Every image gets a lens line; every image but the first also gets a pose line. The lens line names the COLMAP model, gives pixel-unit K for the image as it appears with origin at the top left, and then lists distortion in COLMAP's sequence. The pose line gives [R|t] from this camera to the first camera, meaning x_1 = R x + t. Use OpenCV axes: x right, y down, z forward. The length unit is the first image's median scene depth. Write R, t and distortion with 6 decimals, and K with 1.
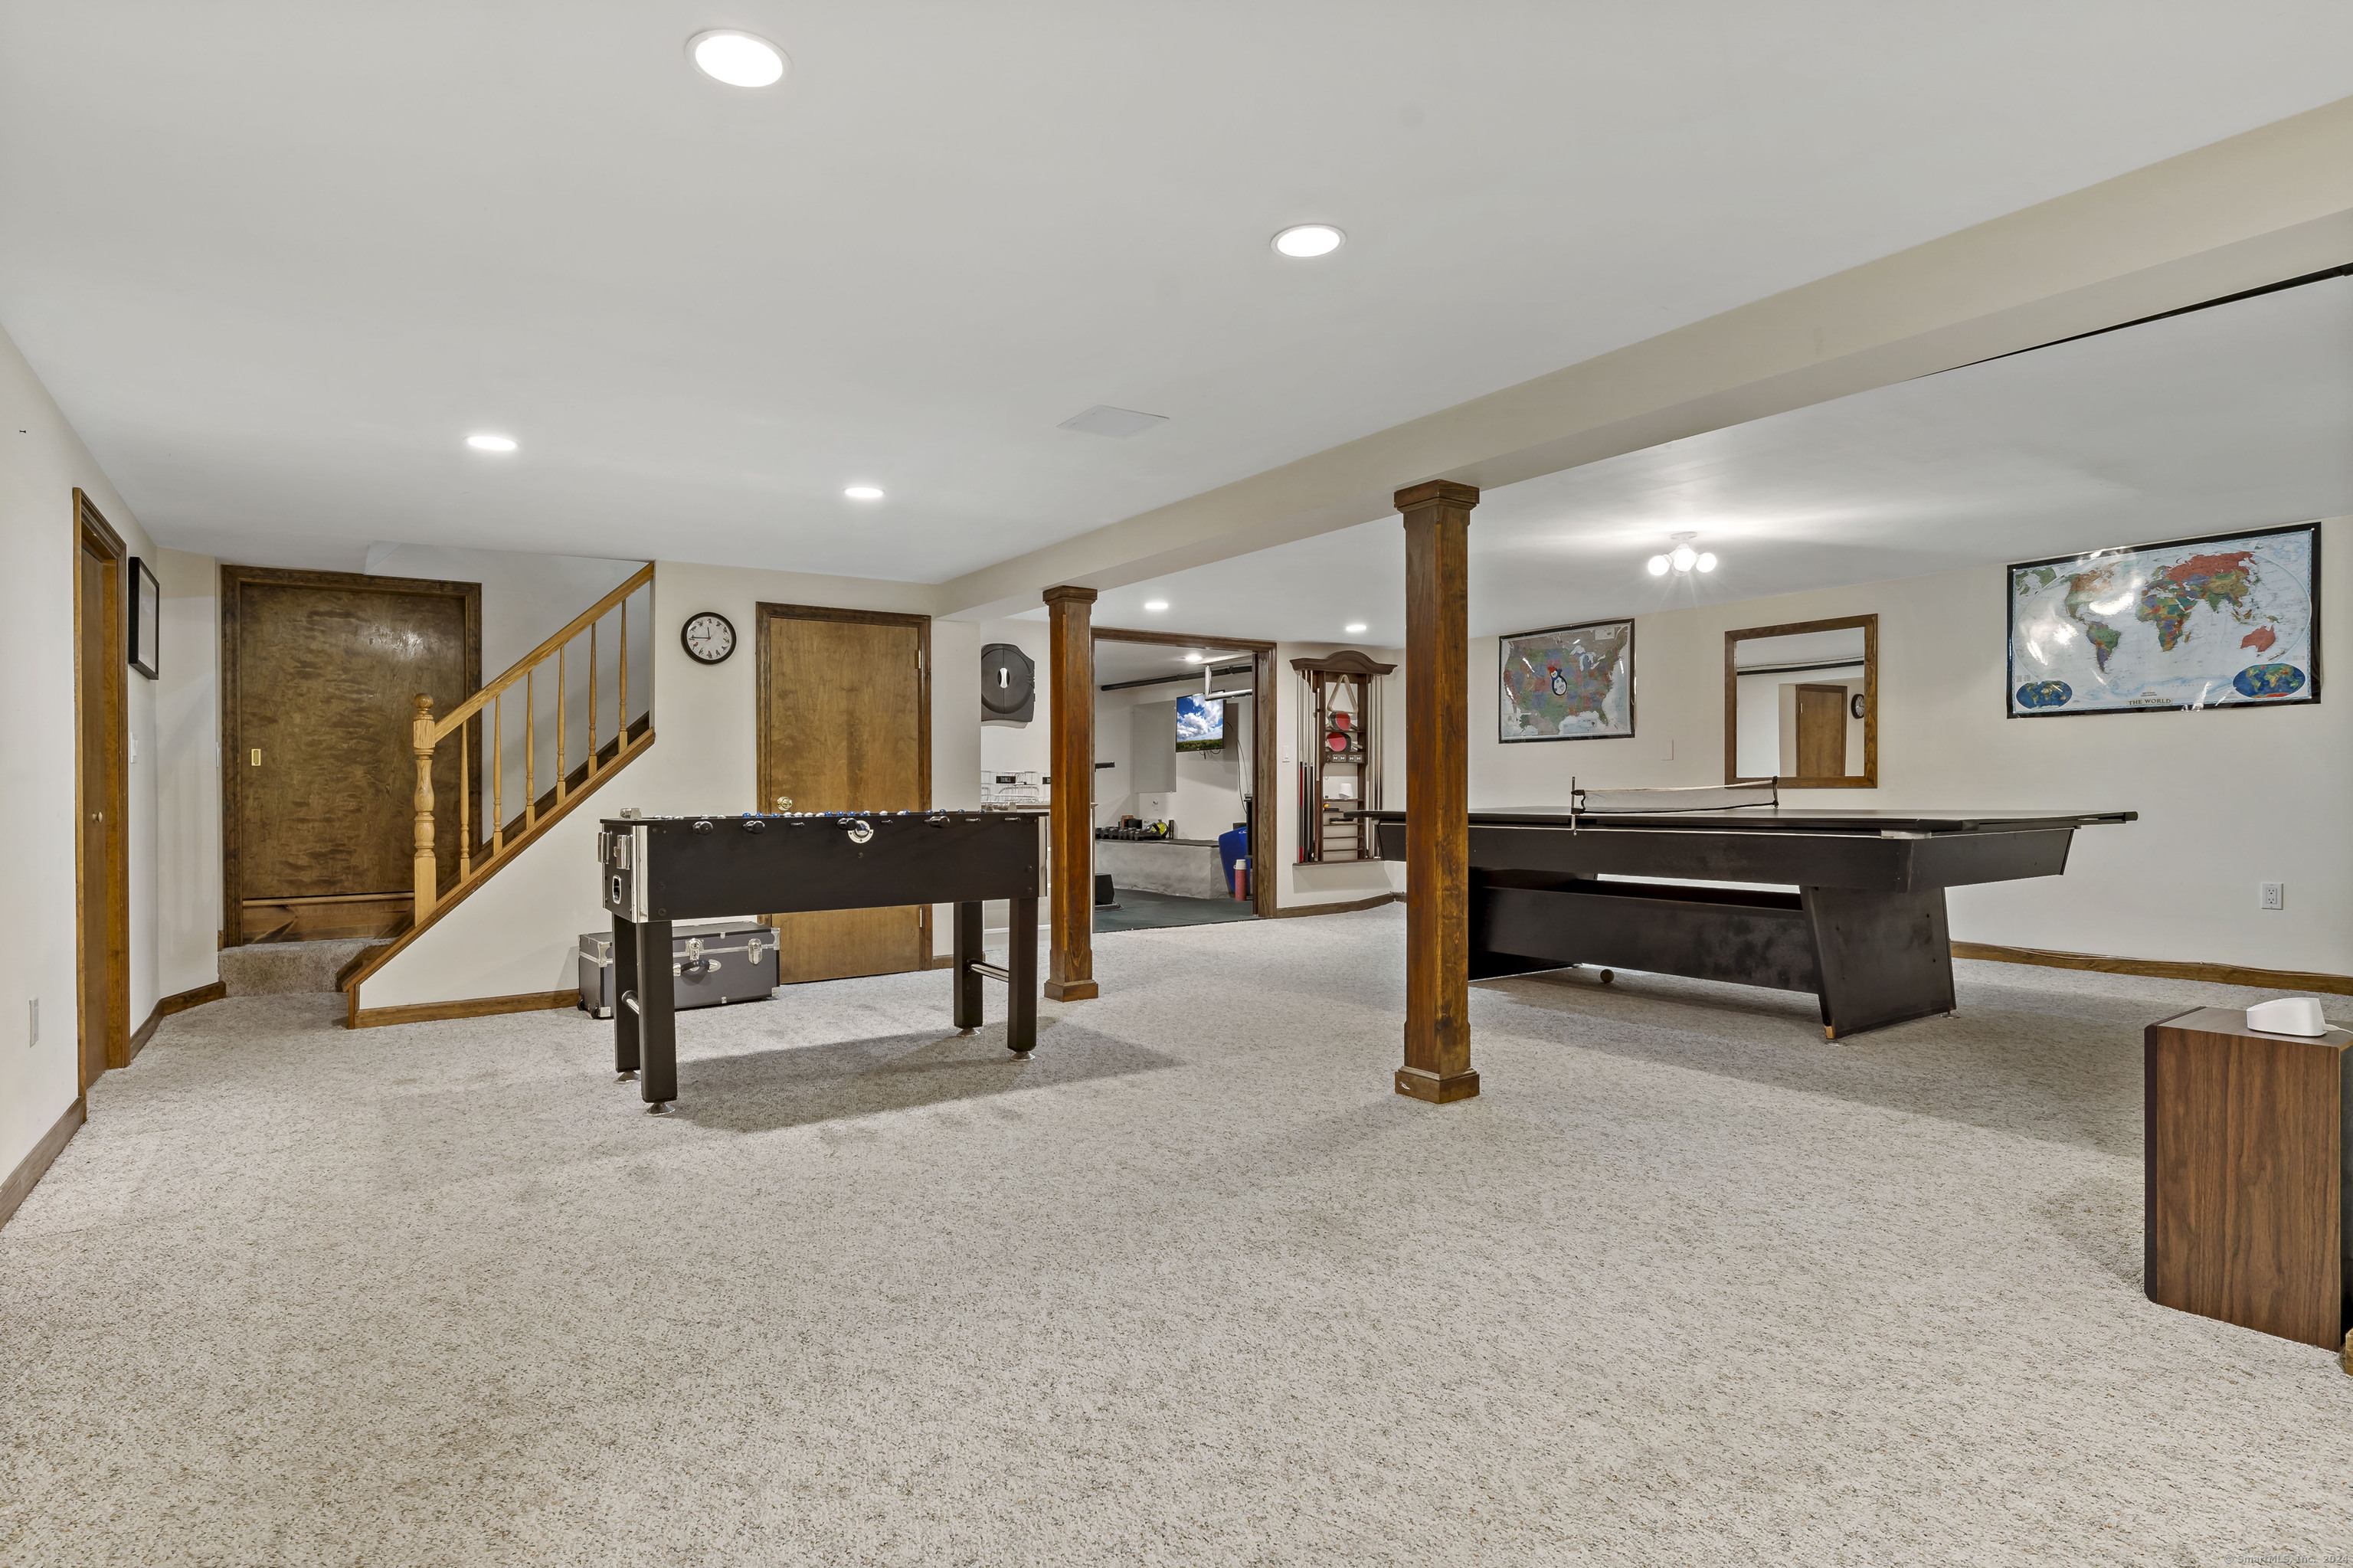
lens RADIAL K [[1264.5, 0, 1162.5], [0, 1264.5, 783.6], [0, 0, 1]] dist [-0.004205, 0.002926]
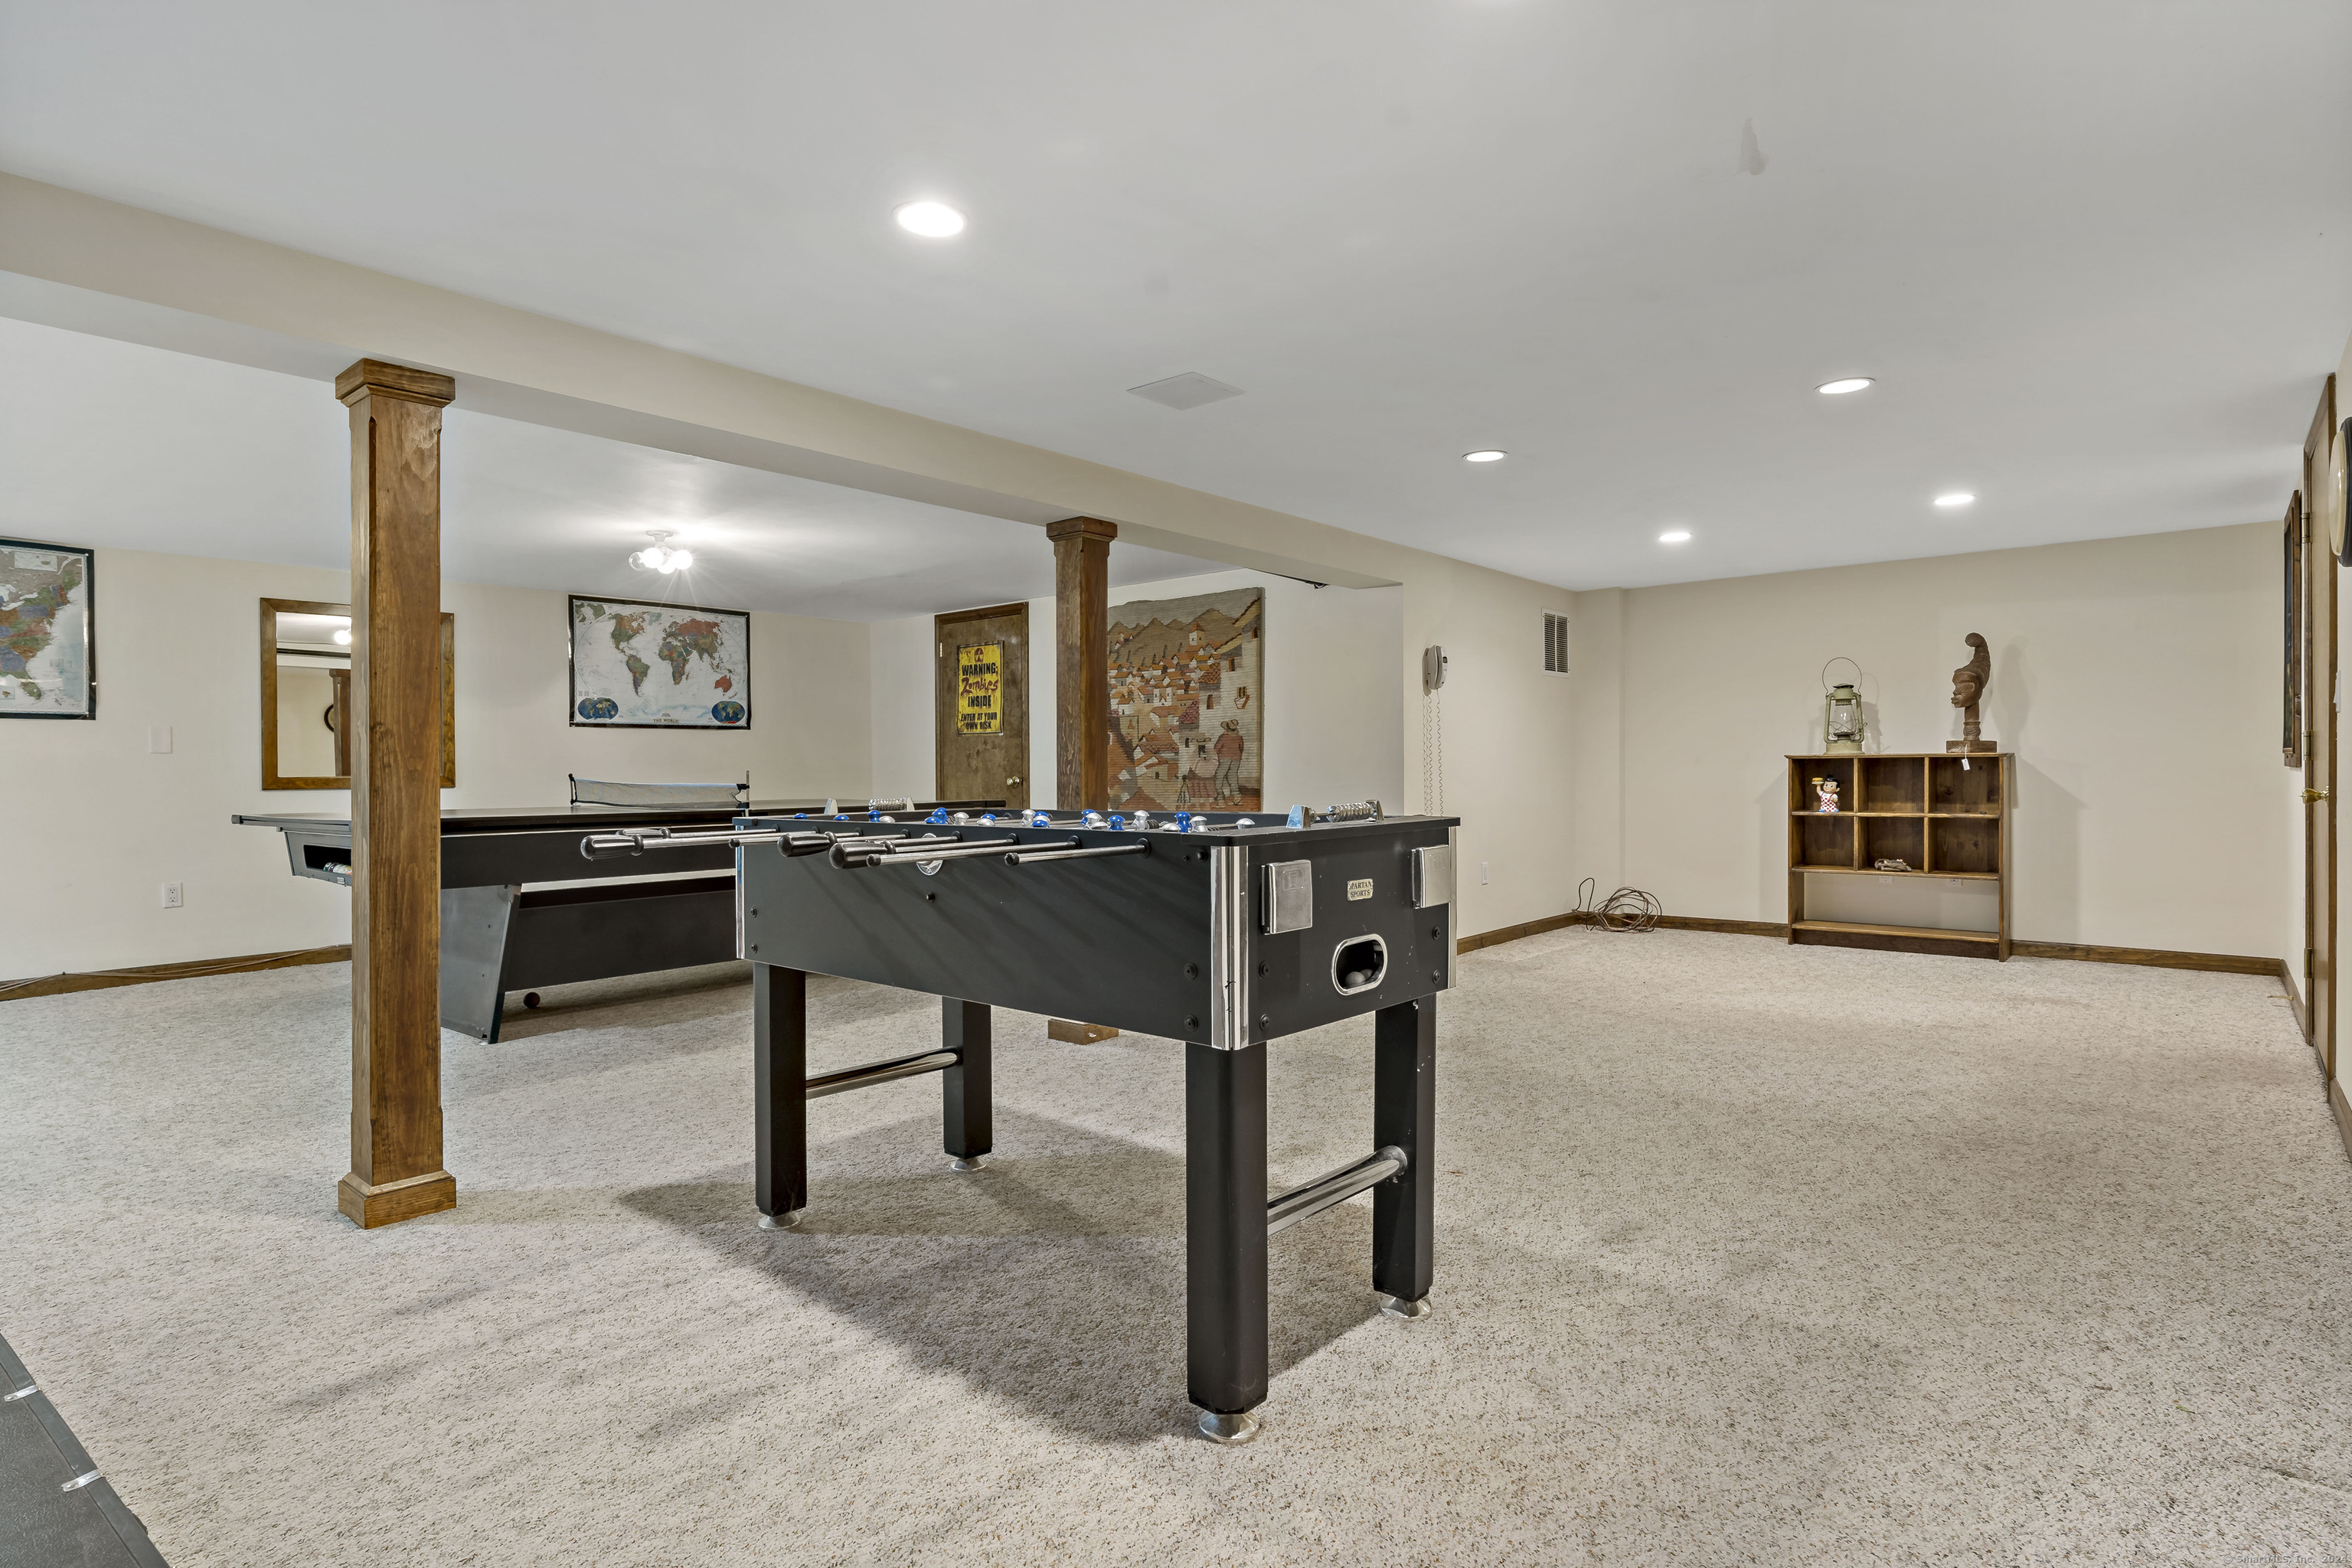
lens RADIAL K [[1263.9, 0, 1160.9], [0, 1263.9, 785.5], [0, 0, 1]] dist [-0.004205, 0.002926]
pose [[-0.293040, 0.002744, 0.956096, -0.684347], [0.011402, 0.999935, 0.000625, 0.009208], [-0.956032, 0.011085, -0.293052, 0.941015]]
